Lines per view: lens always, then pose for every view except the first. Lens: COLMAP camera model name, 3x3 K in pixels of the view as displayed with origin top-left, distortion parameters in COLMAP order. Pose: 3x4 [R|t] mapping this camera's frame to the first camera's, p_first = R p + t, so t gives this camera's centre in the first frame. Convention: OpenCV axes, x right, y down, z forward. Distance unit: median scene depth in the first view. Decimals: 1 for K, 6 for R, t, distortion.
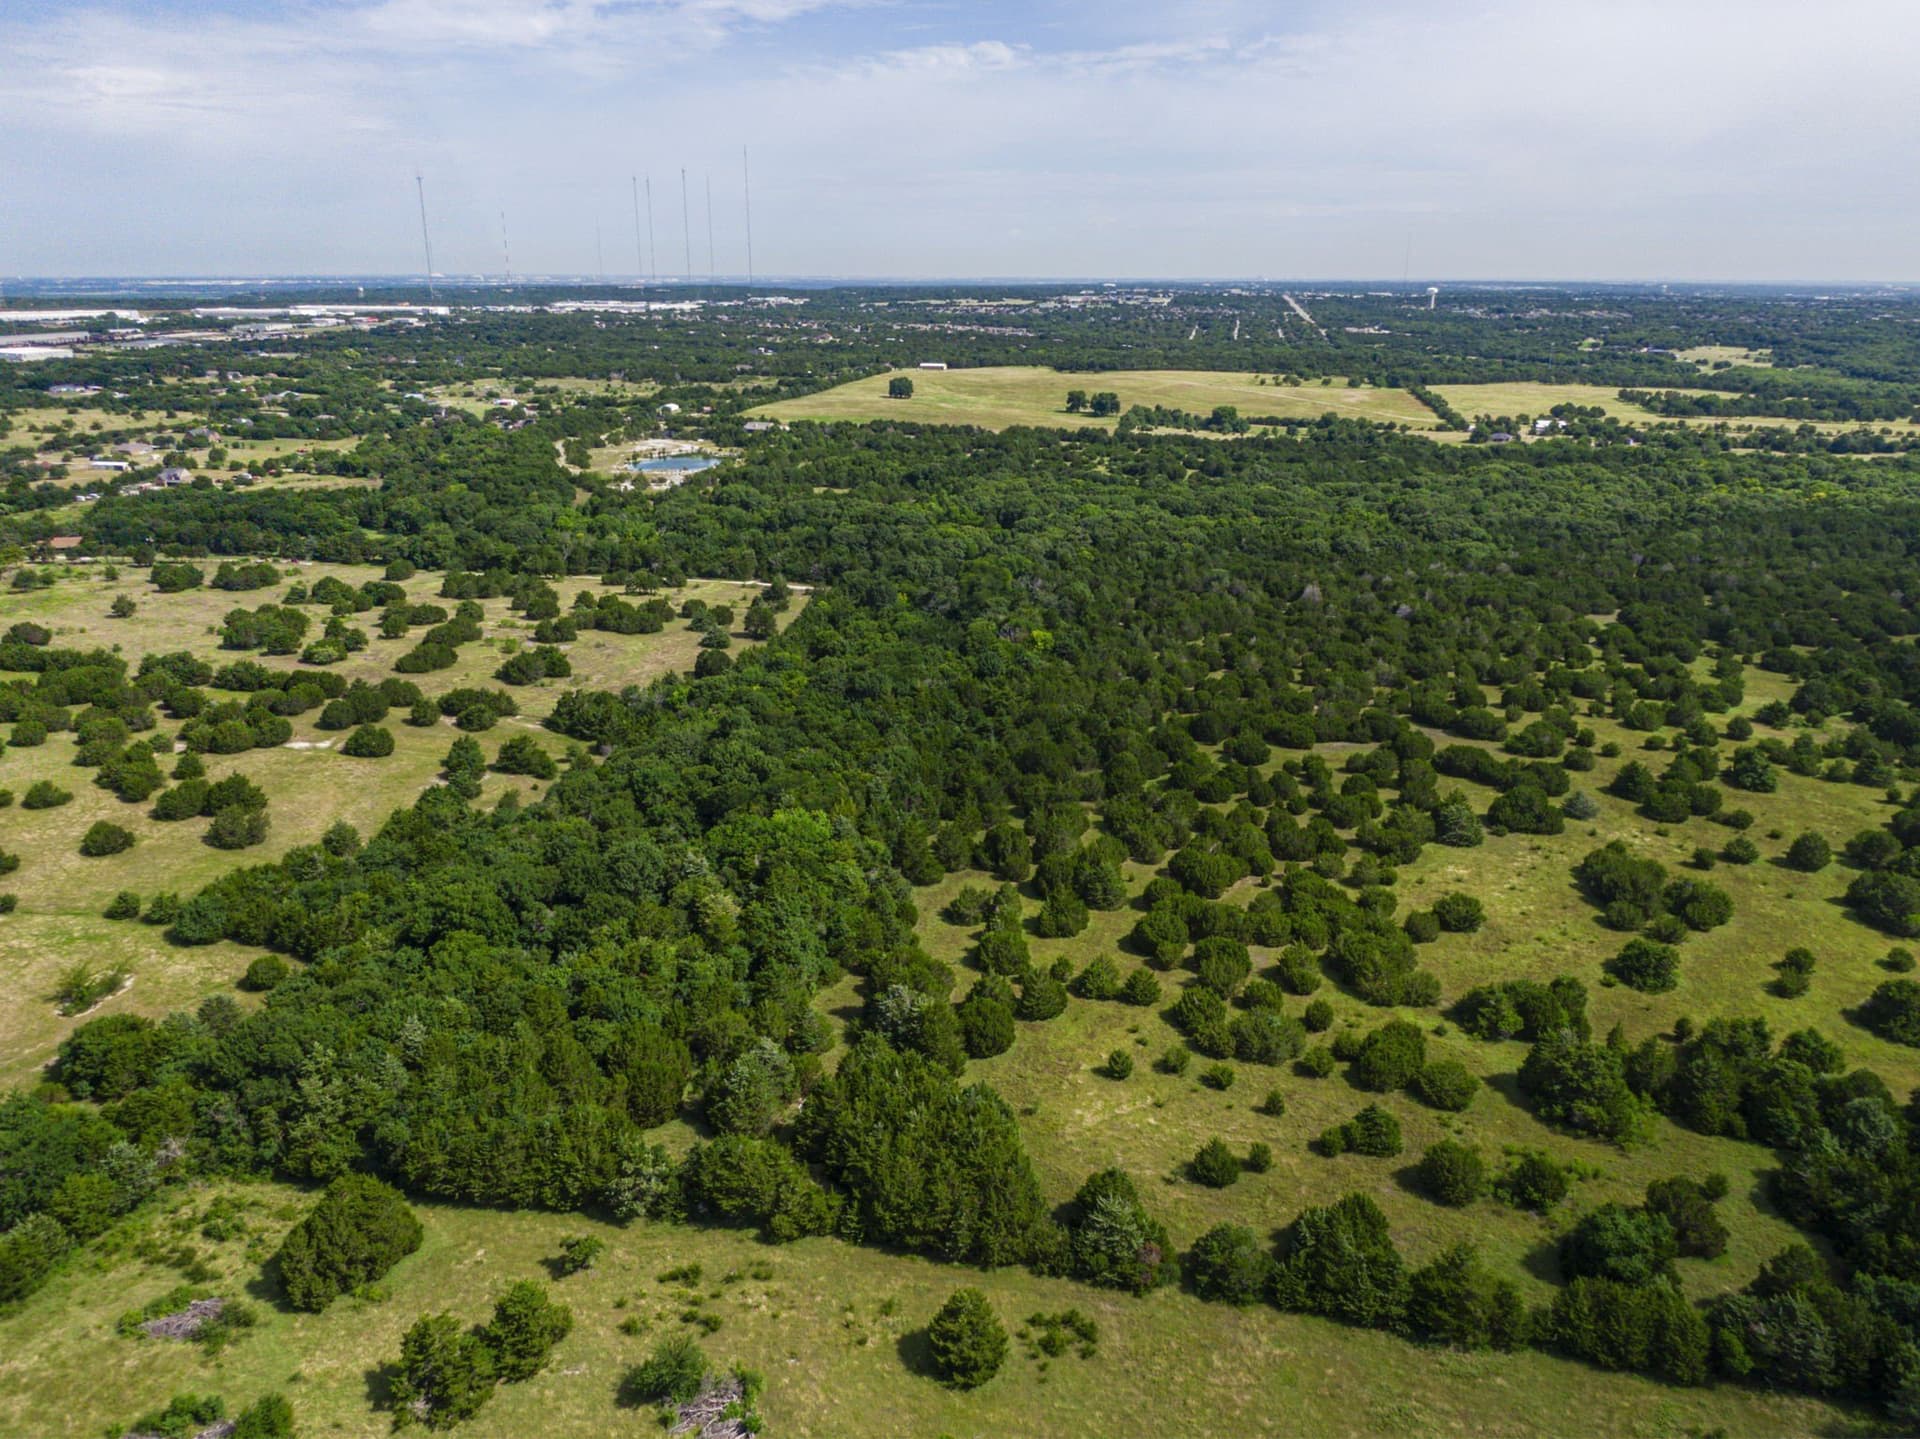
lens RADIAL K [[1367.8, 0, 974.2], [0, 1367.8, 731.2], [0, 0, 1]] dist [0.014304, -0.023117]
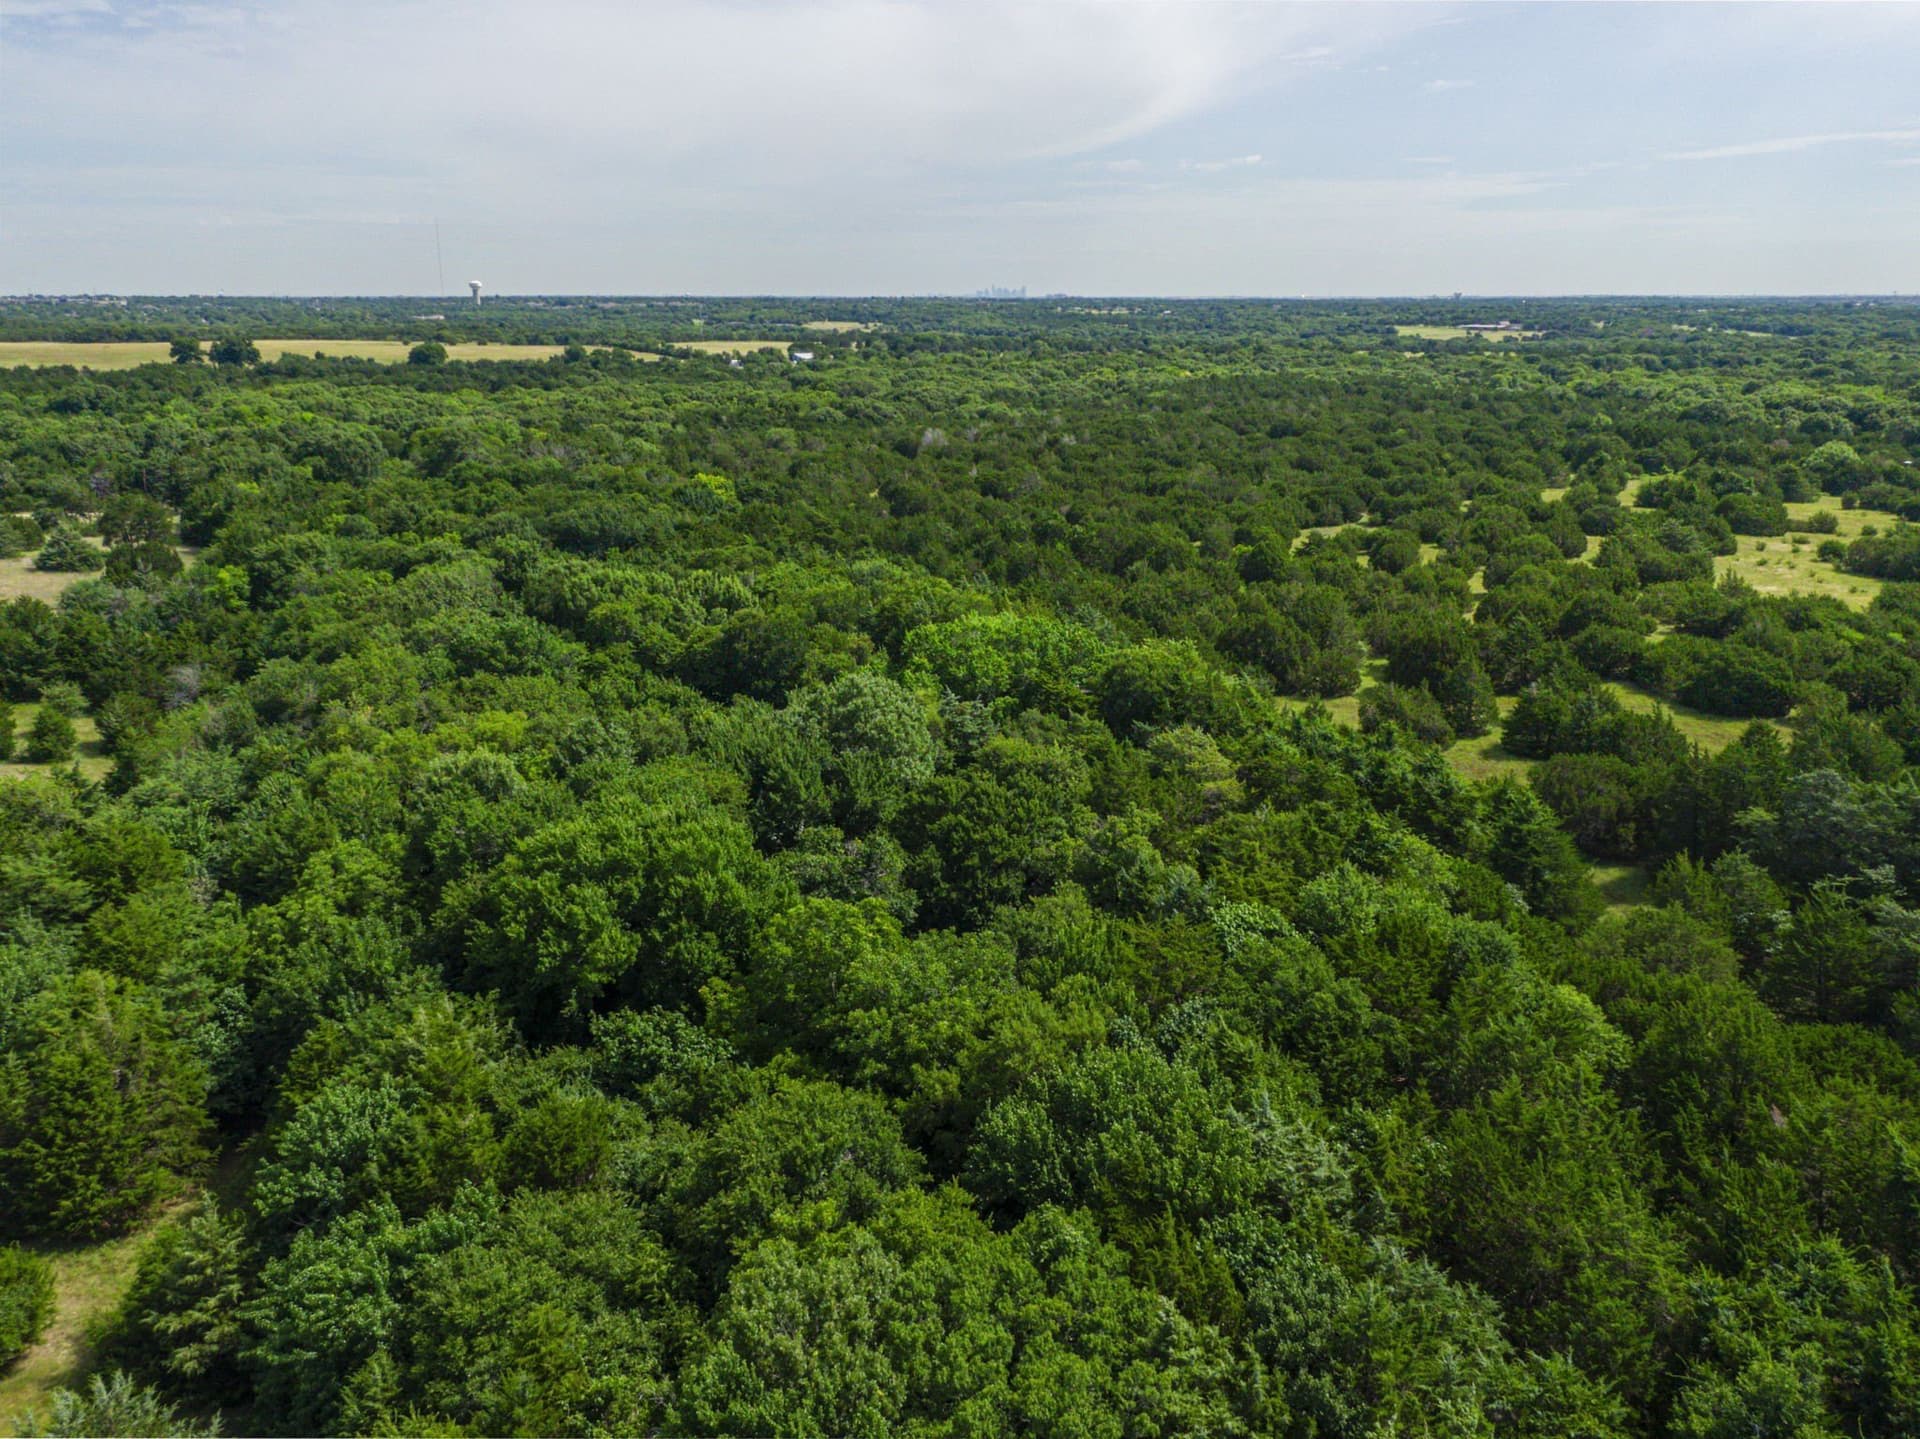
lens RADIAL K [[1635.3, 0, 972.0], [0, 1635.3, 703.5], [0, 0, 1]] dist [0.015589, -0.000783]
pose [[0.811768, -0.150988, 0.564123, -0.466122], [0.192691, 0.981150, -0.014675, 0.097661], [-0.551274, 0.120614, 0.825560, 0.582759]]
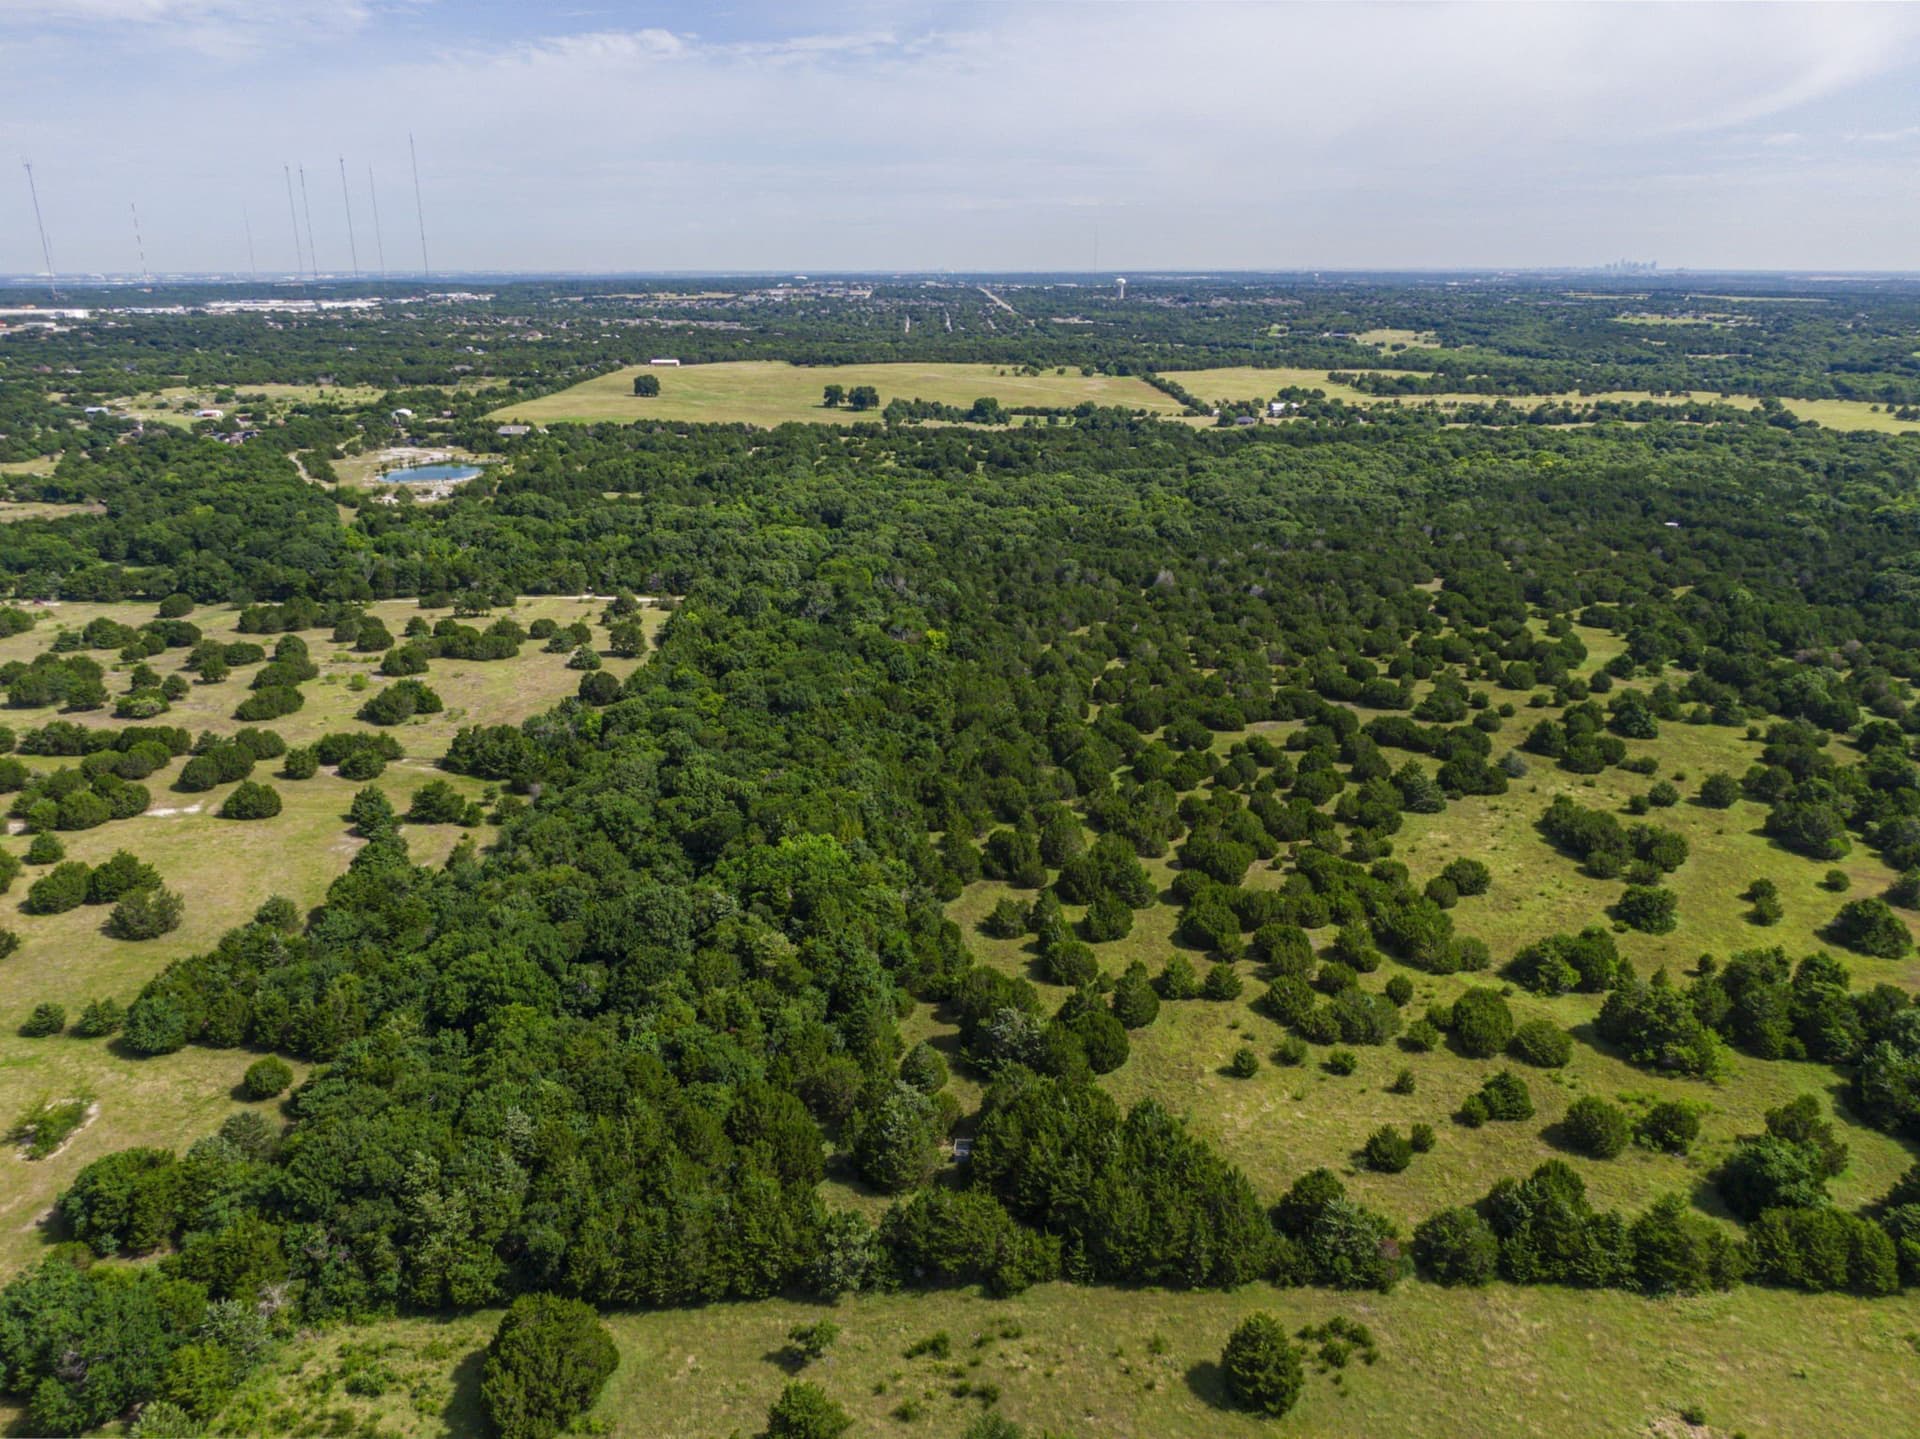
lens RADIAL K [[1367.8, 0, 974.3], [0, 1367.8, 727.3], [0, 0, 1]] dist [0.014304, -0.023117]
pose [[0.976466, -0.074457, 0.202410, -0.212393], [0.074011, 0.997209, 0.009778, -0.018918], [-0.202574, 0.005433, 0.979252, 0.049348]]
